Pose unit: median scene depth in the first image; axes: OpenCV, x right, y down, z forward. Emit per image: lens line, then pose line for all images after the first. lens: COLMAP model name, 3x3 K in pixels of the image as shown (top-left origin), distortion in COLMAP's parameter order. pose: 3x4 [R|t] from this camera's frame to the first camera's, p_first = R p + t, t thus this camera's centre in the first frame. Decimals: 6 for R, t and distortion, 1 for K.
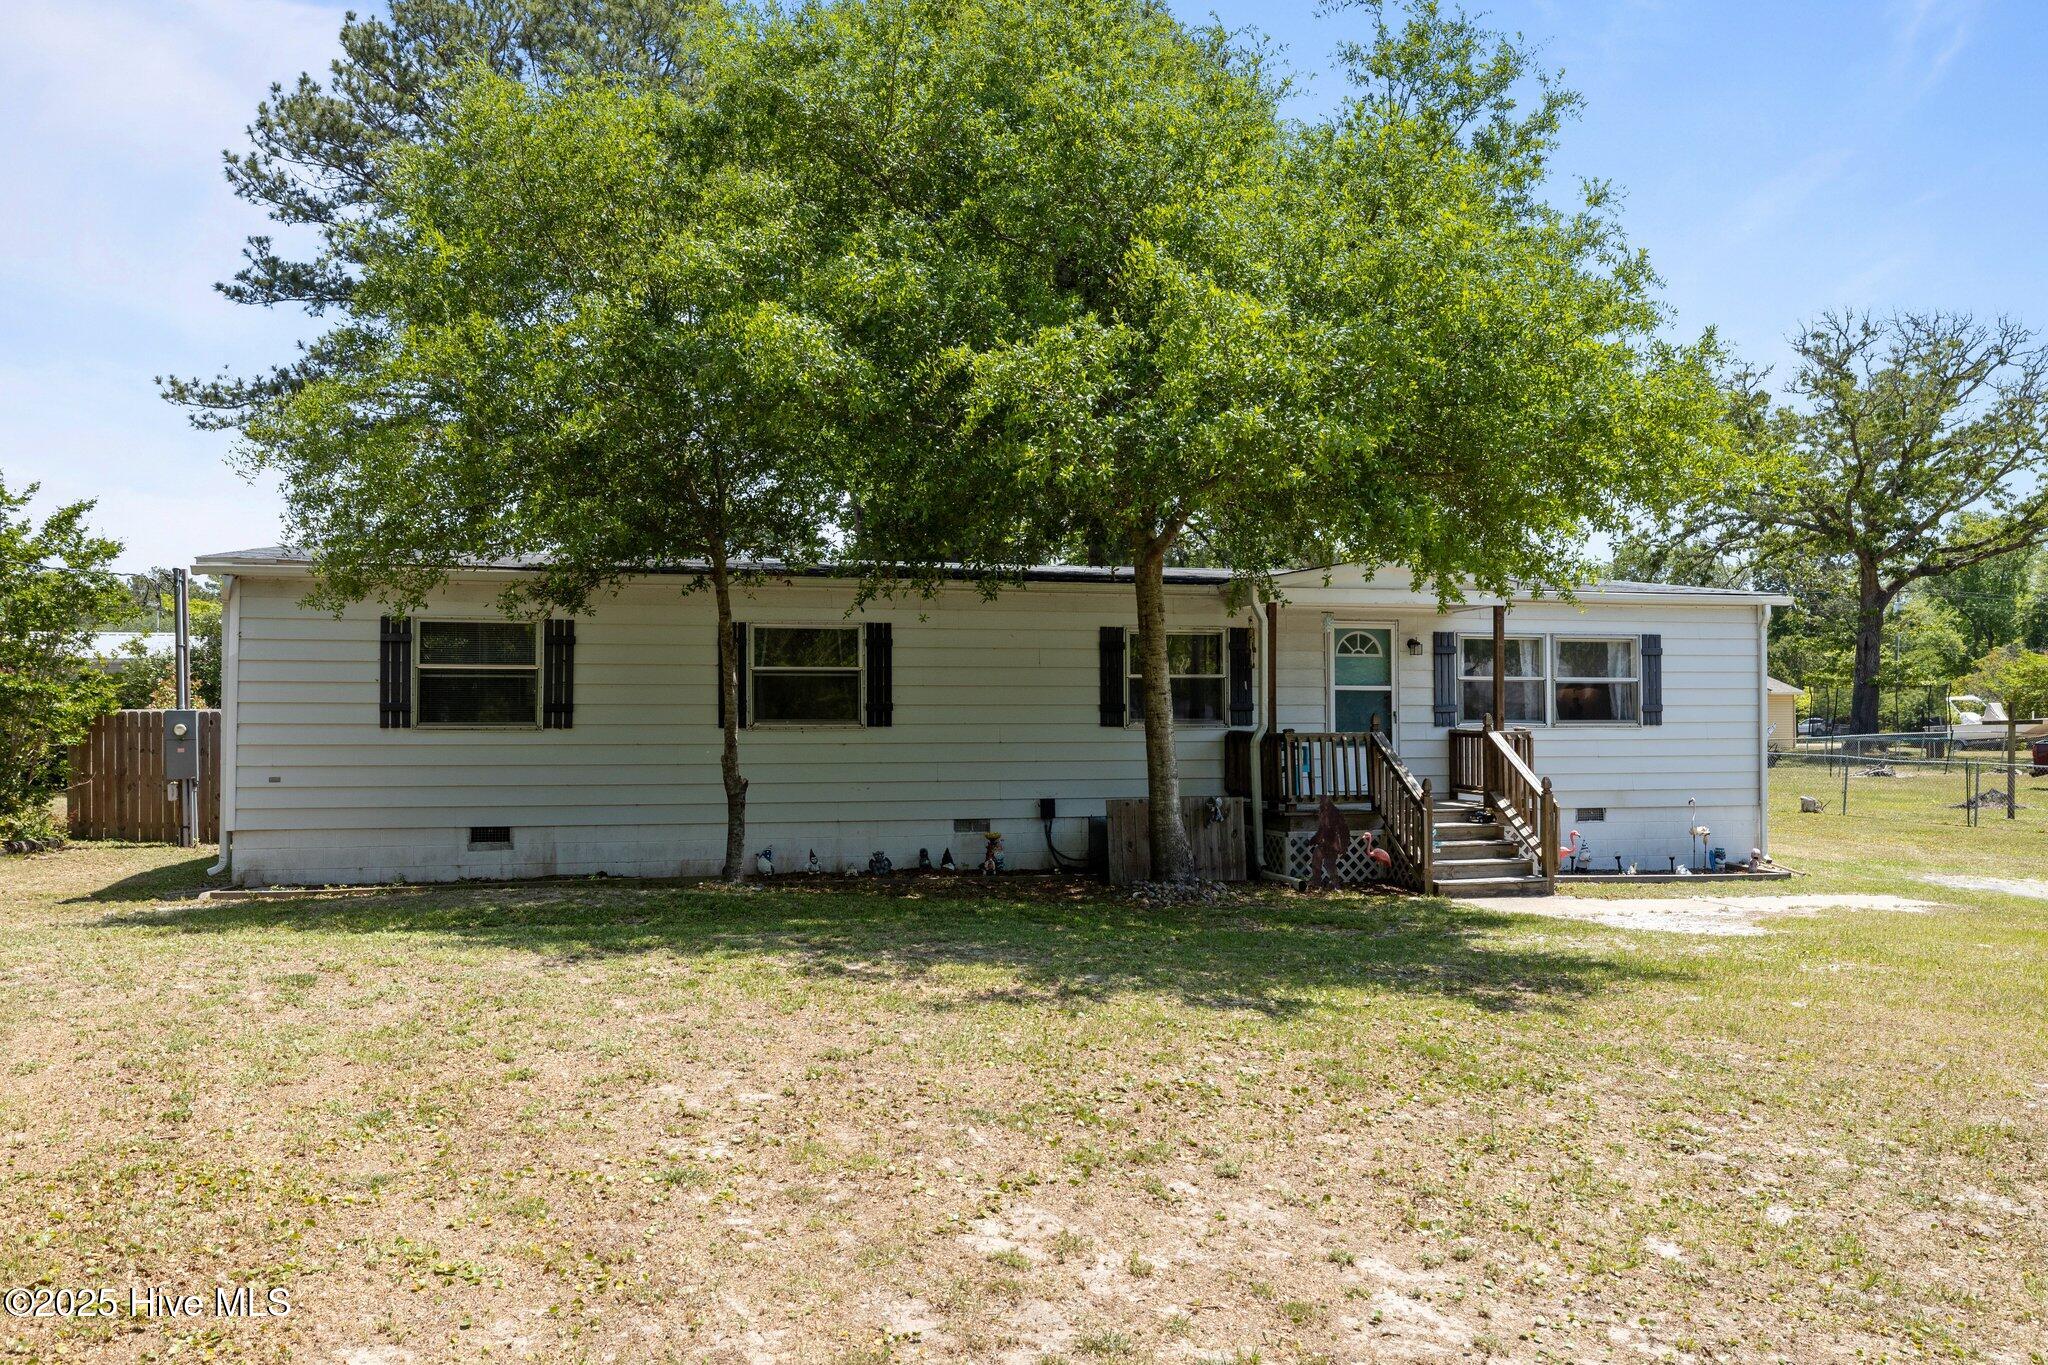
lens RADIAL K [[1533.9, 0, 1032.1], [0, 1533.9, 690.9], [0, 0, 1]] dist [-0.014710, 0.000299]
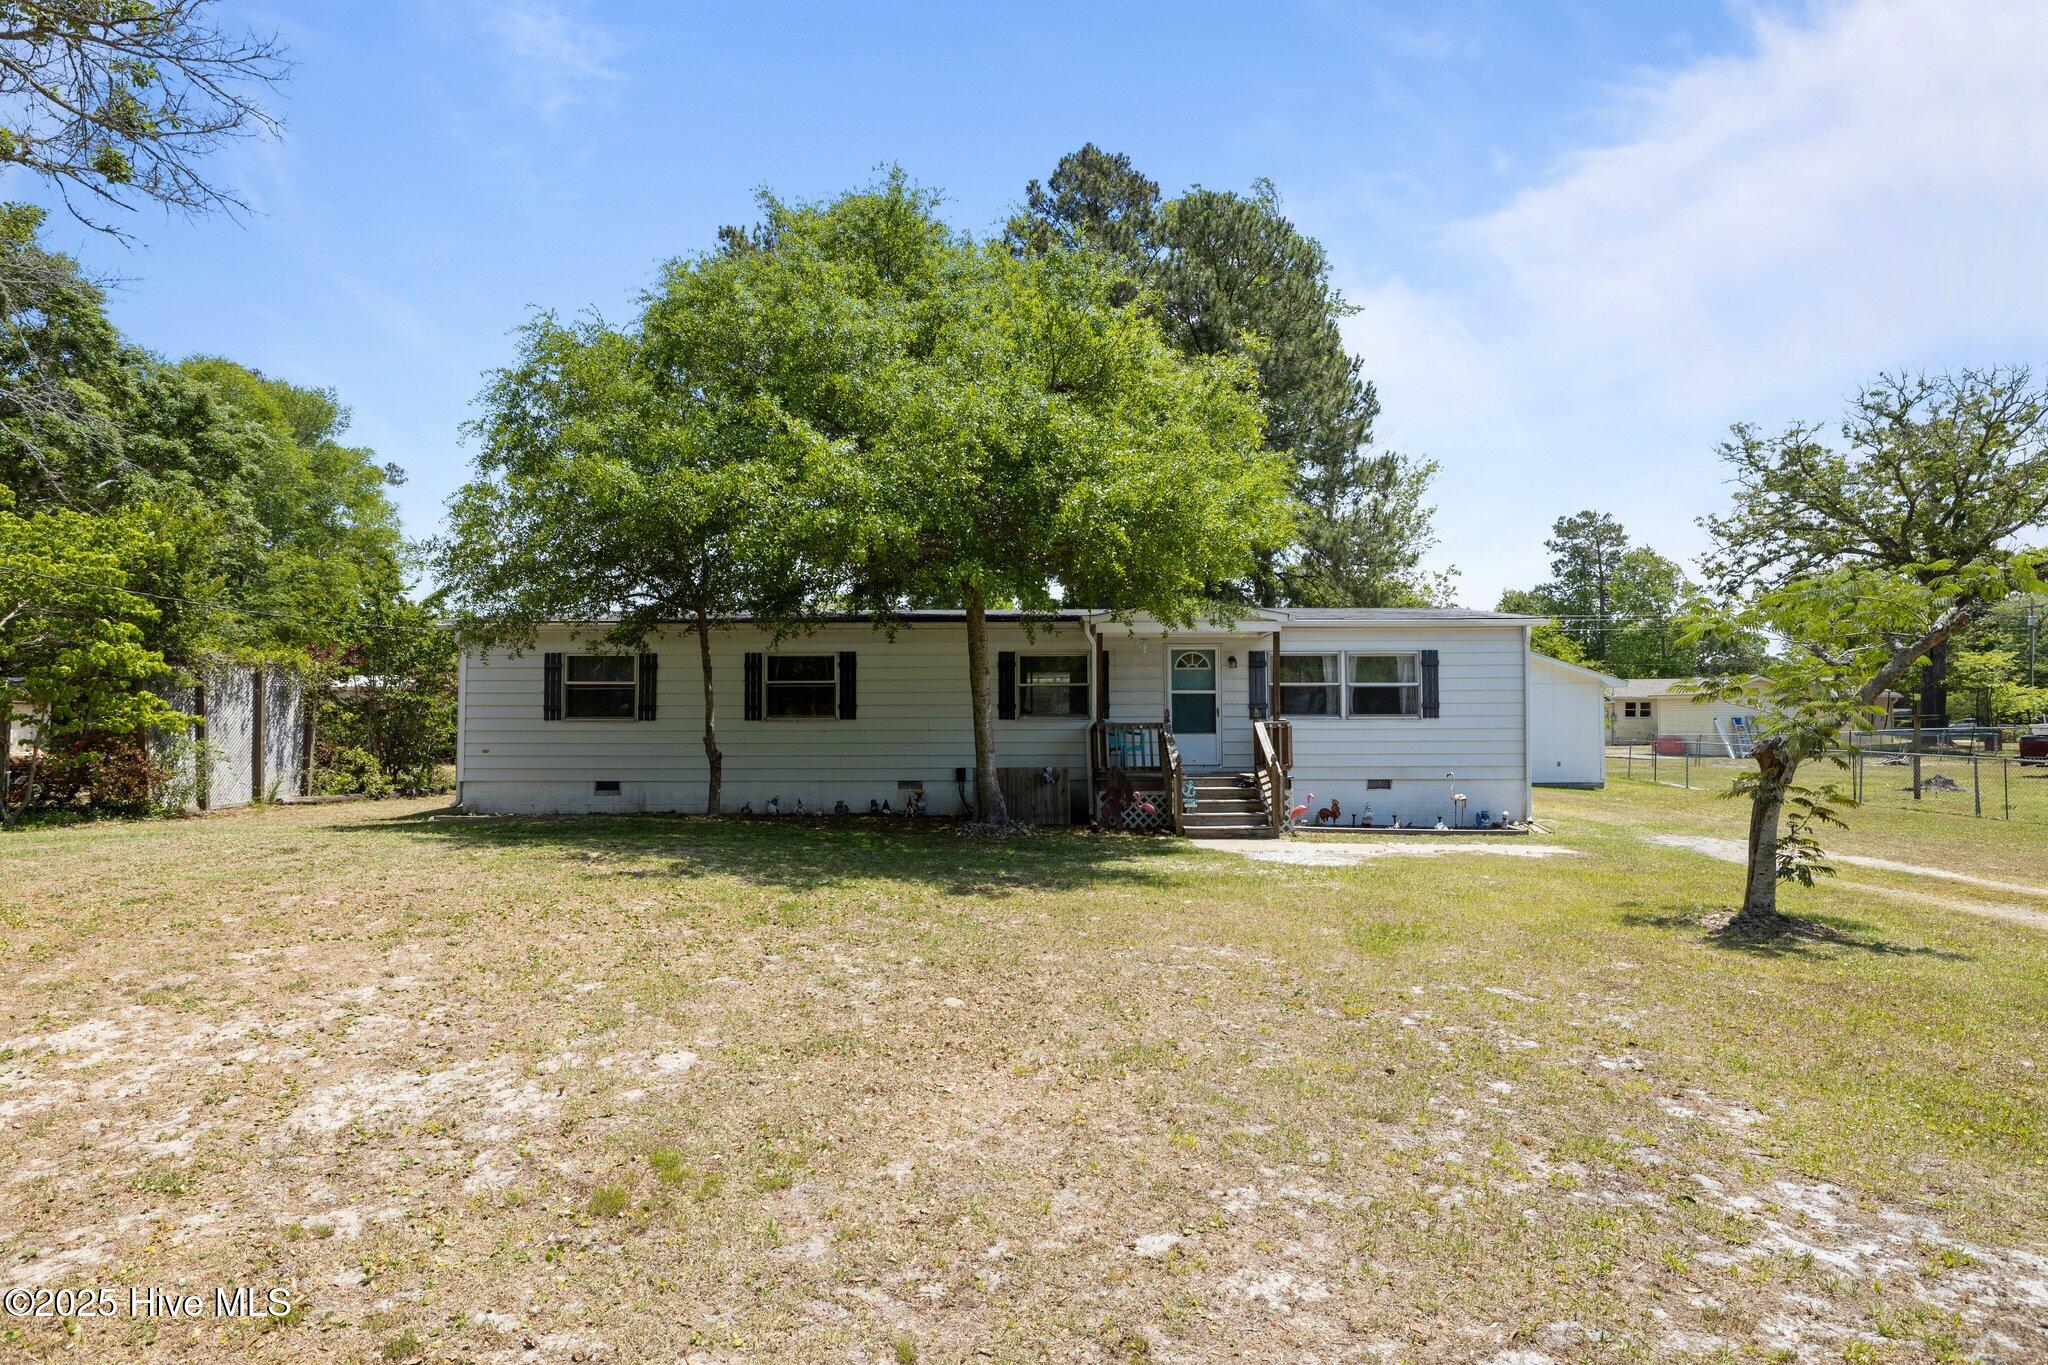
lens RADIAL K [[1137.0, 0, 1031.7], [0, 1137.0, 691.9], [0, 0, 1]] dist [0.001088, -0.002600]
pose [[0.967701, -0.008784, -0.251947, 0.349759], [0.006702, 0.999936, -0.009121, 0.007035], [0.252011, 0.007138, 0.967698, -0.051229]]
